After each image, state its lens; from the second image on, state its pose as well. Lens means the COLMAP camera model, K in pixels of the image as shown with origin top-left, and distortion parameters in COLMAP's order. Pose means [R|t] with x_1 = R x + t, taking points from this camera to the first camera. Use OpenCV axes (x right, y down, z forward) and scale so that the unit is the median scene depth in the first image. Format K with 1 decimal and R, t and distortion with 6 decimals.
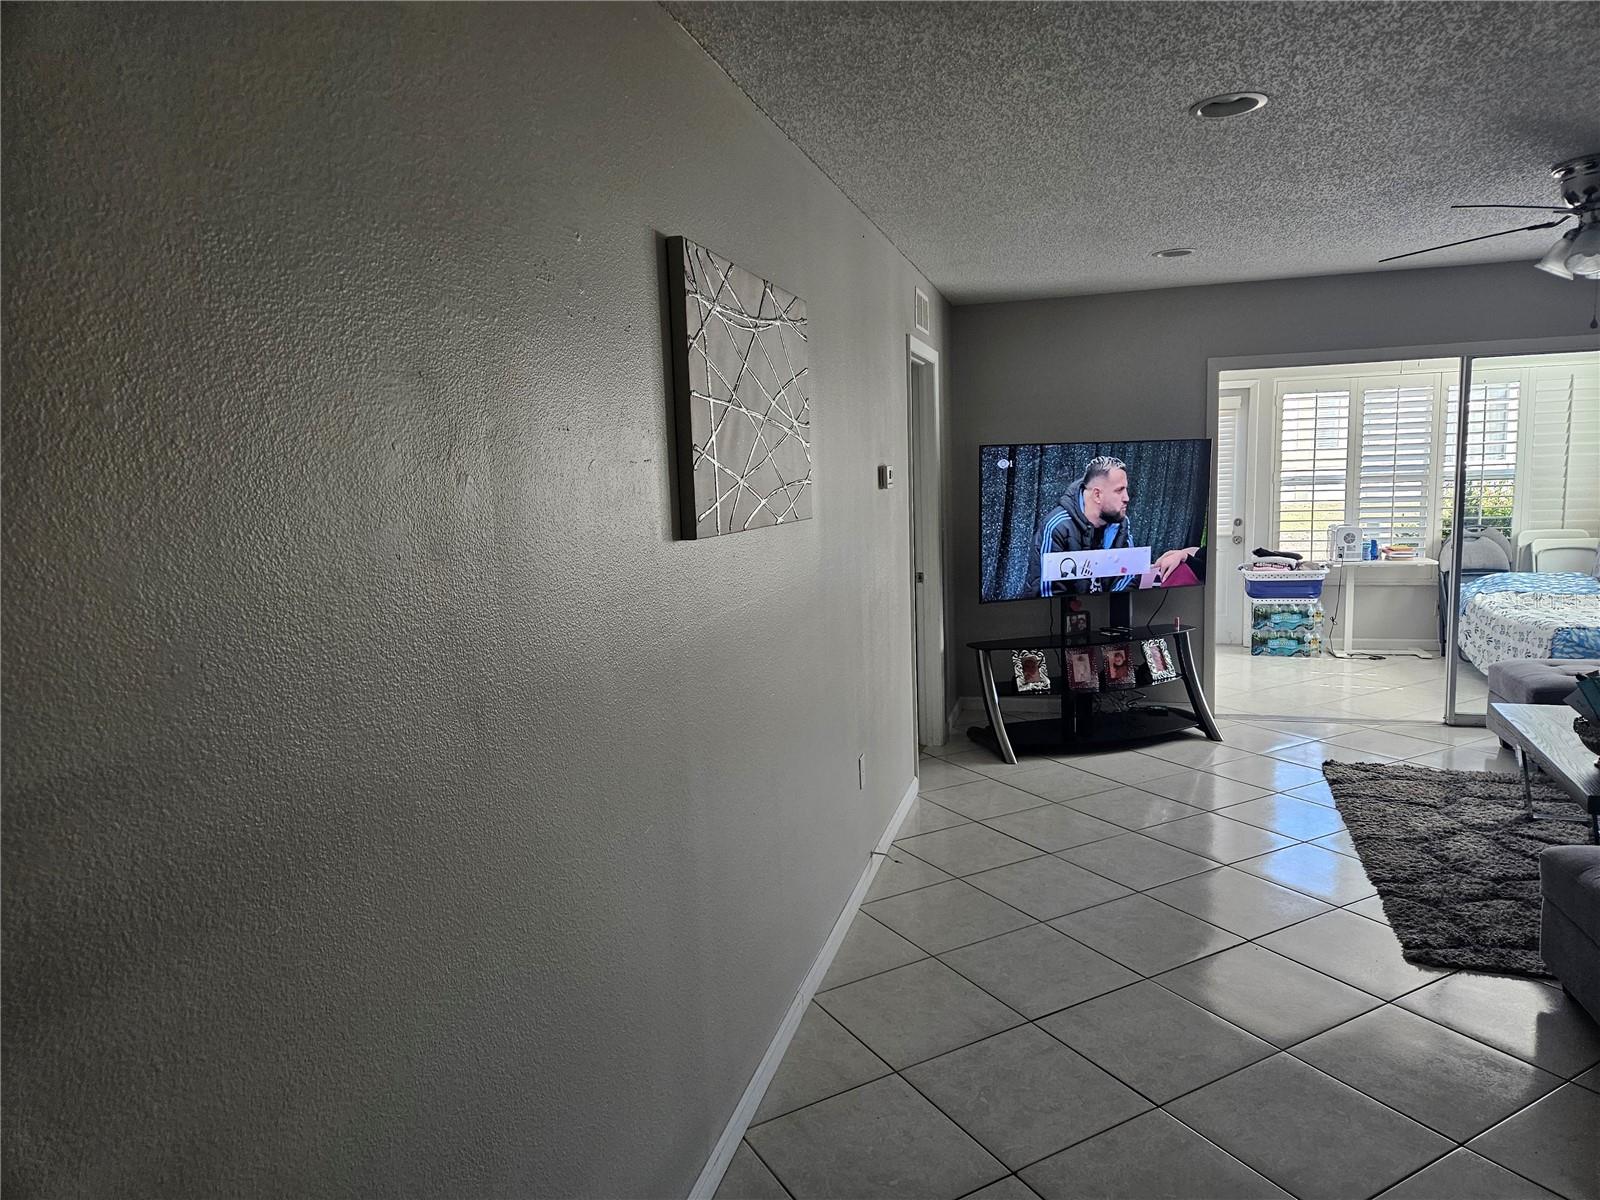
lens RADIAL K [[1064.8, 0, 807.9], [0, 1064.8, 603.5], [0, 0, 1]] dist [0.085374, -0.061390]
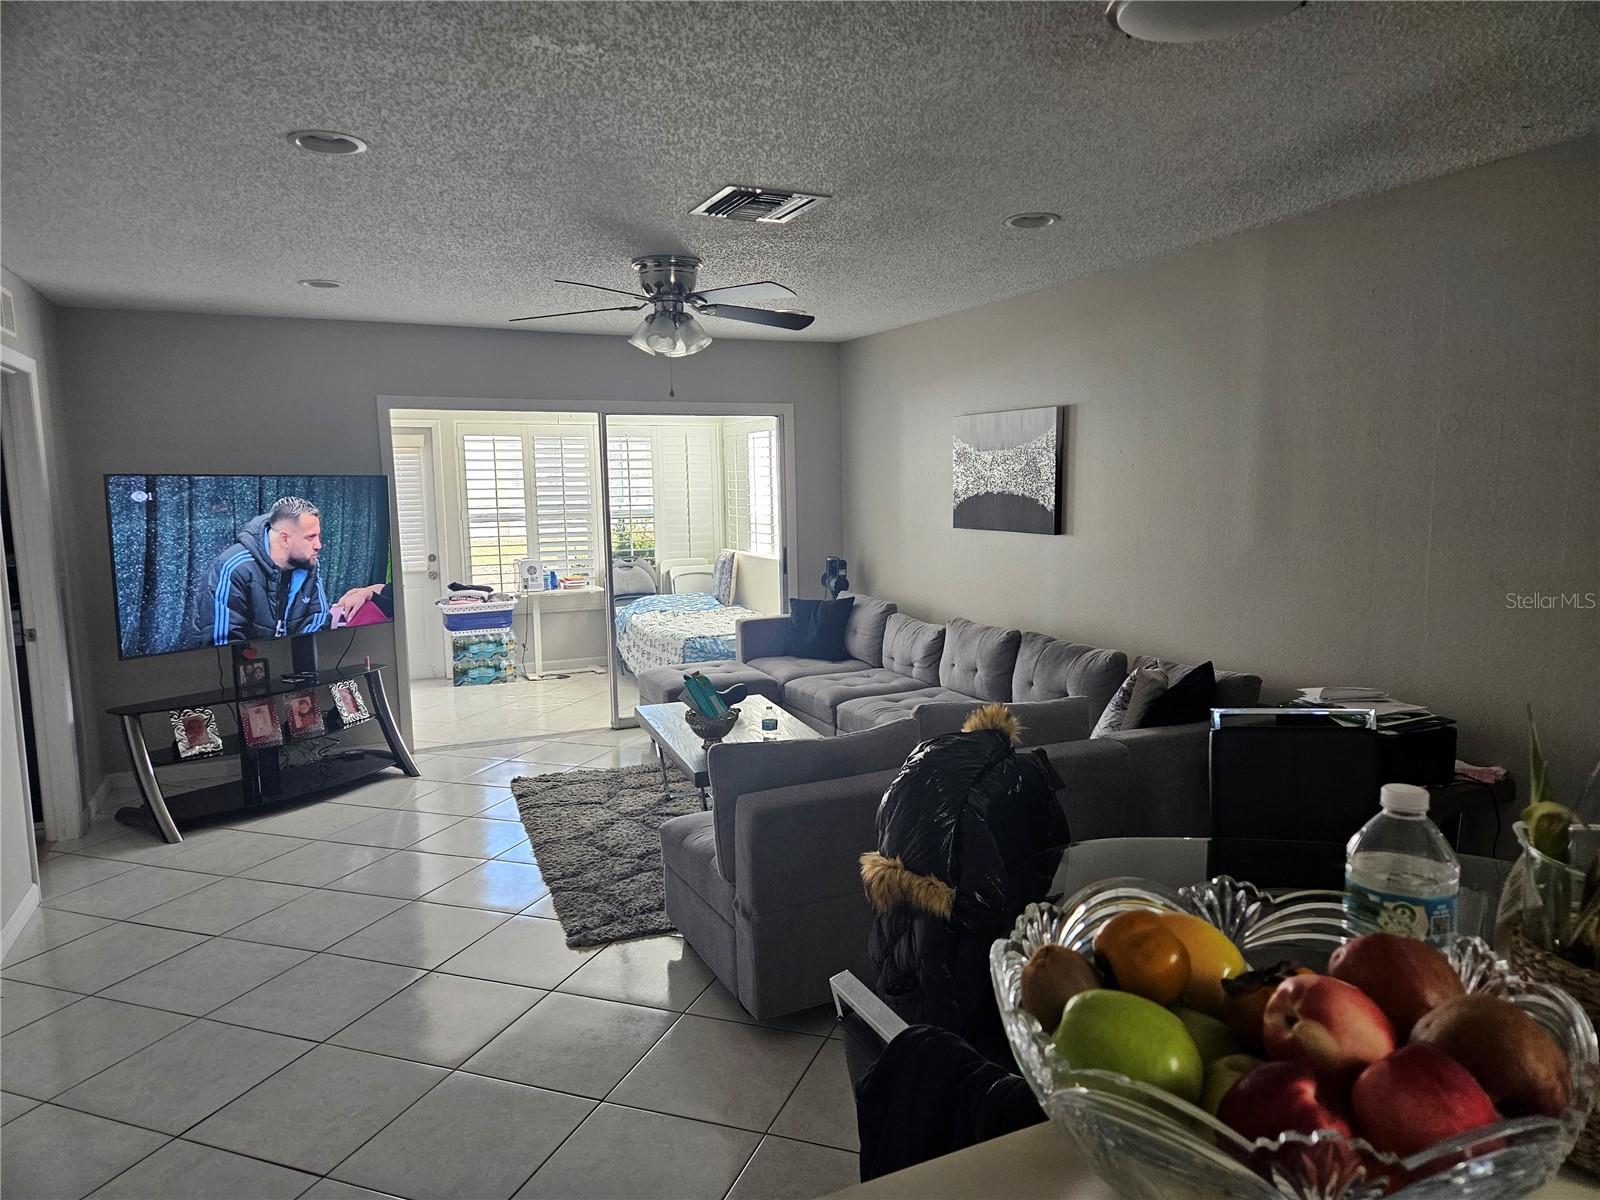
lens RADIAL K [[1064.8, 0, 807.9], [0, 1064.8, 603.5], [0, 0, 1]] dist [0.085374, -0.061390]
pose [[0.768995, -0.053938, 0.636975, 0.031450], [0.075351, 0.997136, -0.006533, 0.001459], [-0.634798, 0.053021, 0.770857, -0.012224]]
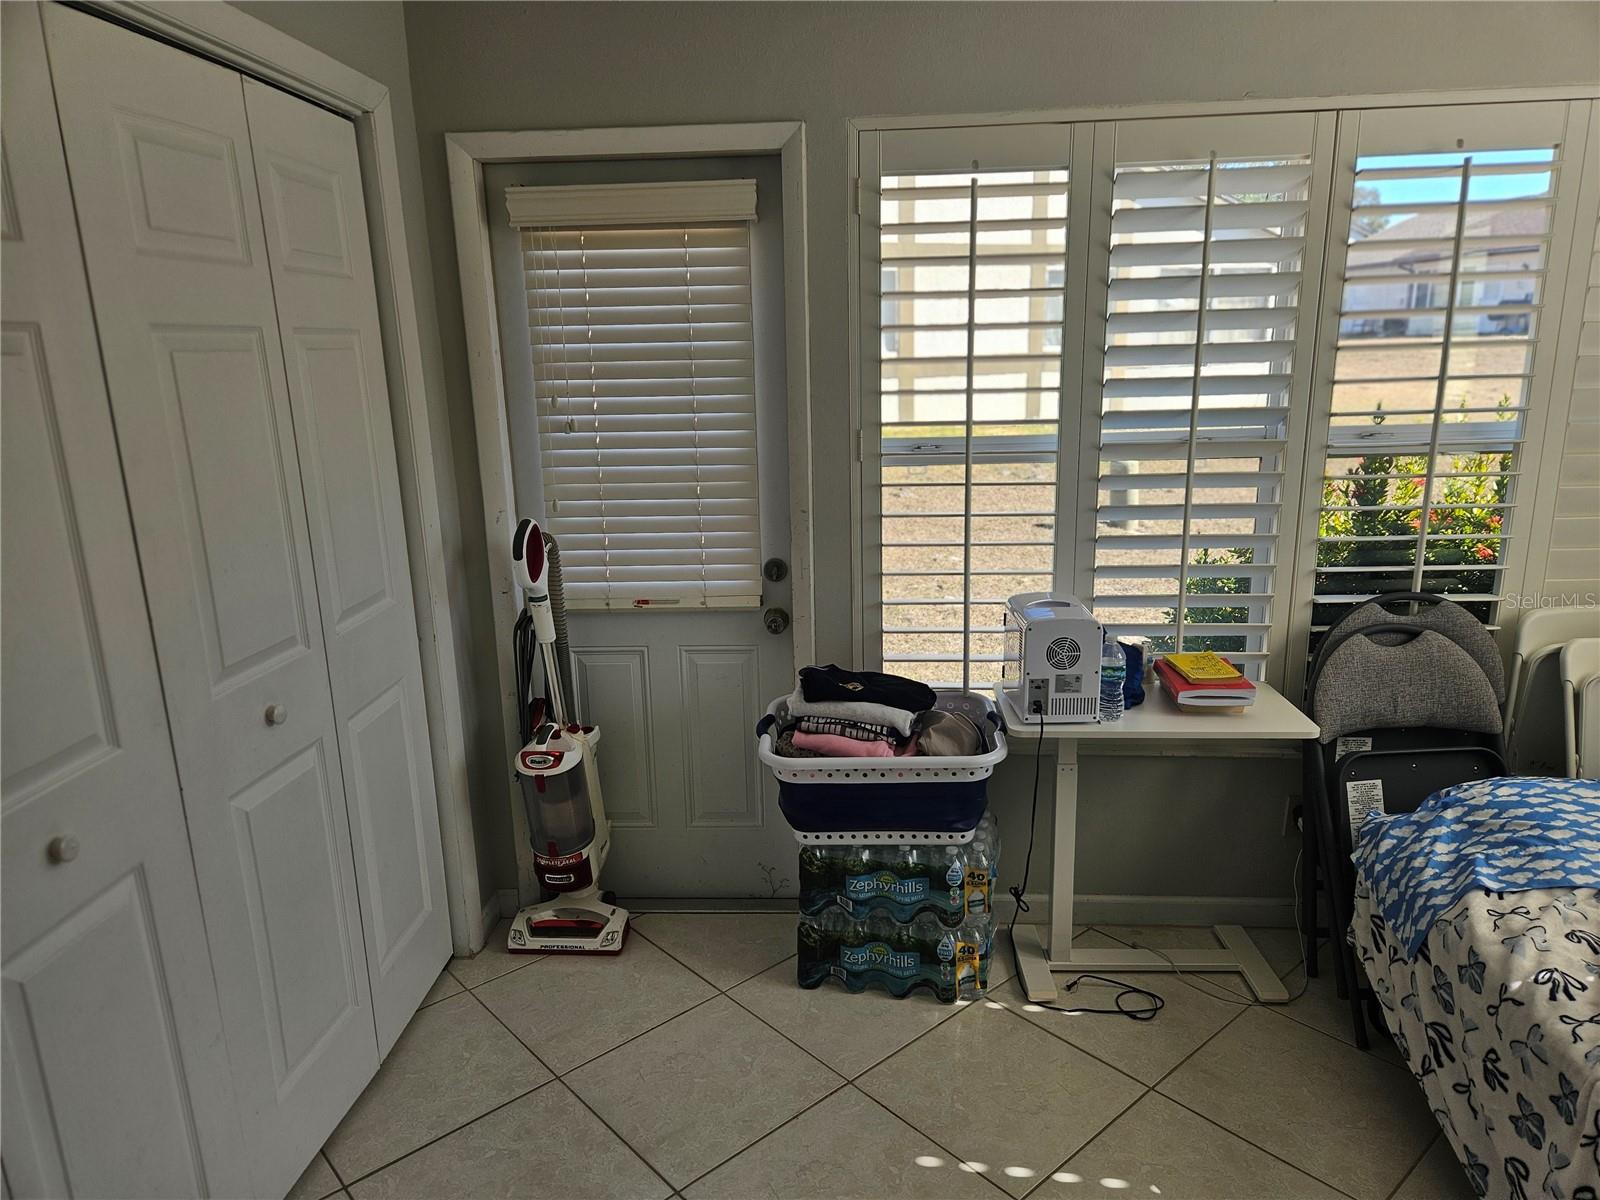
lens RADIAL K [[1064.8, 0, 807.9], [0, 1064.8, 603.5], [0, 0, 1]] dist [0.085374, -0.061390]
pose [[0.977665, -0.039745, 0.206375, 0.492779], [0.016819, 0.993602, 0.111677, -0.149215], [-0.209493, -0.105711, 0.972079, 0.969209]]
